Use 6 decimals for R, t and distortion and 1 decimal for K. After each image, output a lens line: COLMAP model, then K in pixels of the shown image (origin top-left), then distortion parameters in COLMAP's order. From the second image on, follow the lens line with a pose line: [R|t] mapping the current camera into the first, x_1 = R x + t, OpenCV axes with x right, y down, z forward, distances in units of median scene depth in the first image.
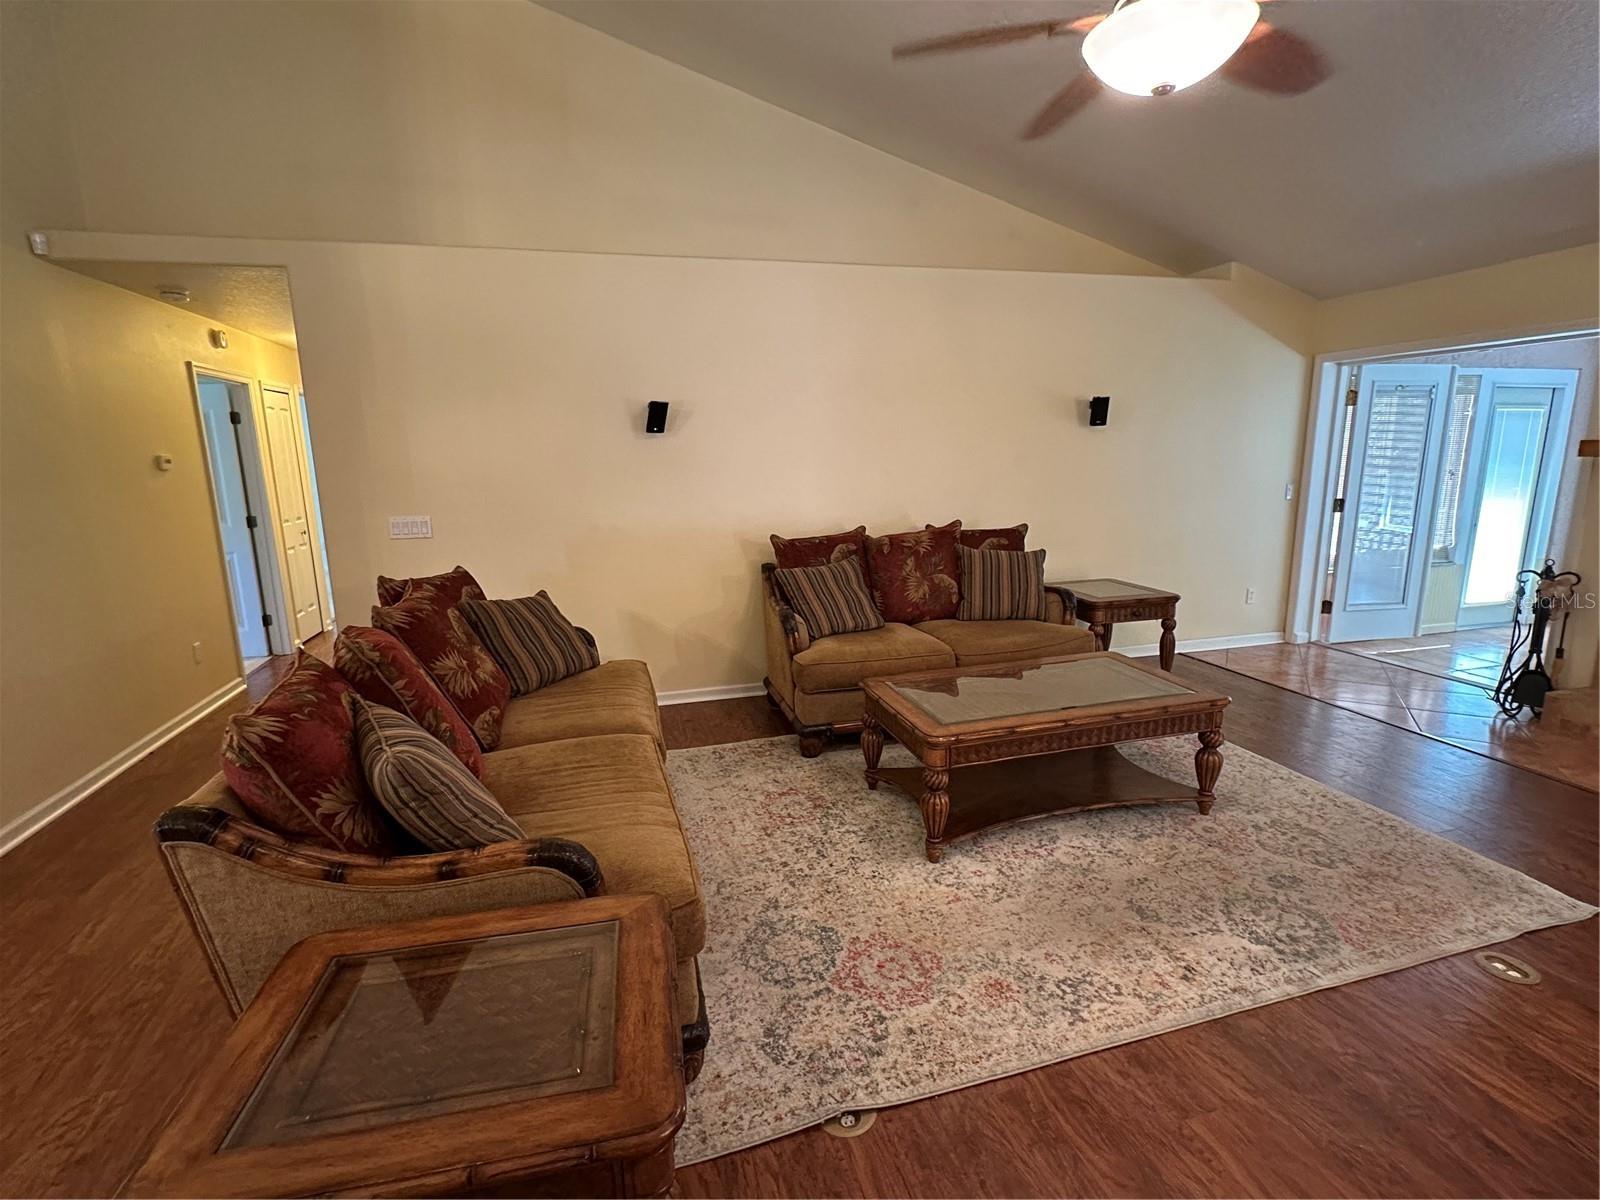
lens RADIAL K [[764.3, 0, 799.9], [0, 764.3, 604.5], [0, 0, 1]] dist [-0.002708, -0.000730]
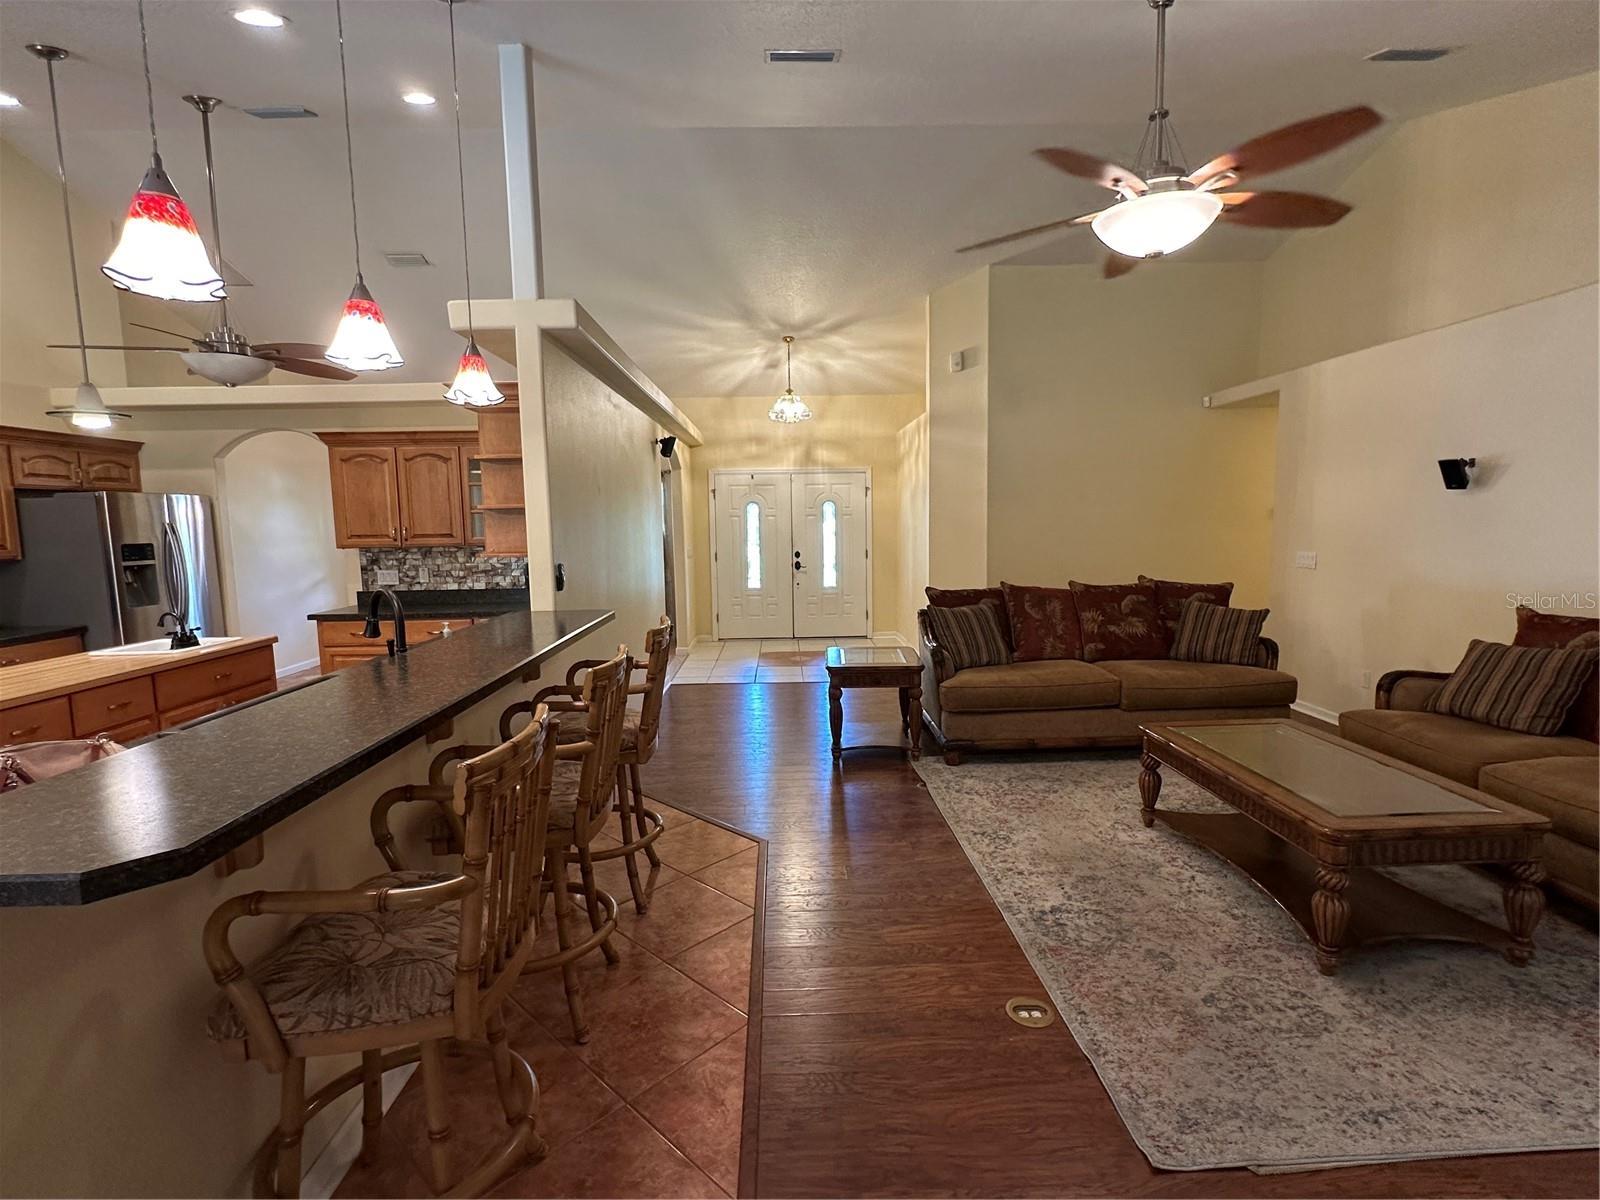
lens RADIAL K [[735.5, 0, 800.0], [0, 735.5, 600.0], [0, 0, 1]] dist [0.000715, 0.000030]
pose [[-0.233476, 0.132477, -0.963296, 1.691607], [-0.163735, 0.971173, 0.173245, -0.187721], [0.958478, 0.198174, -0.205054, 0.691660]]
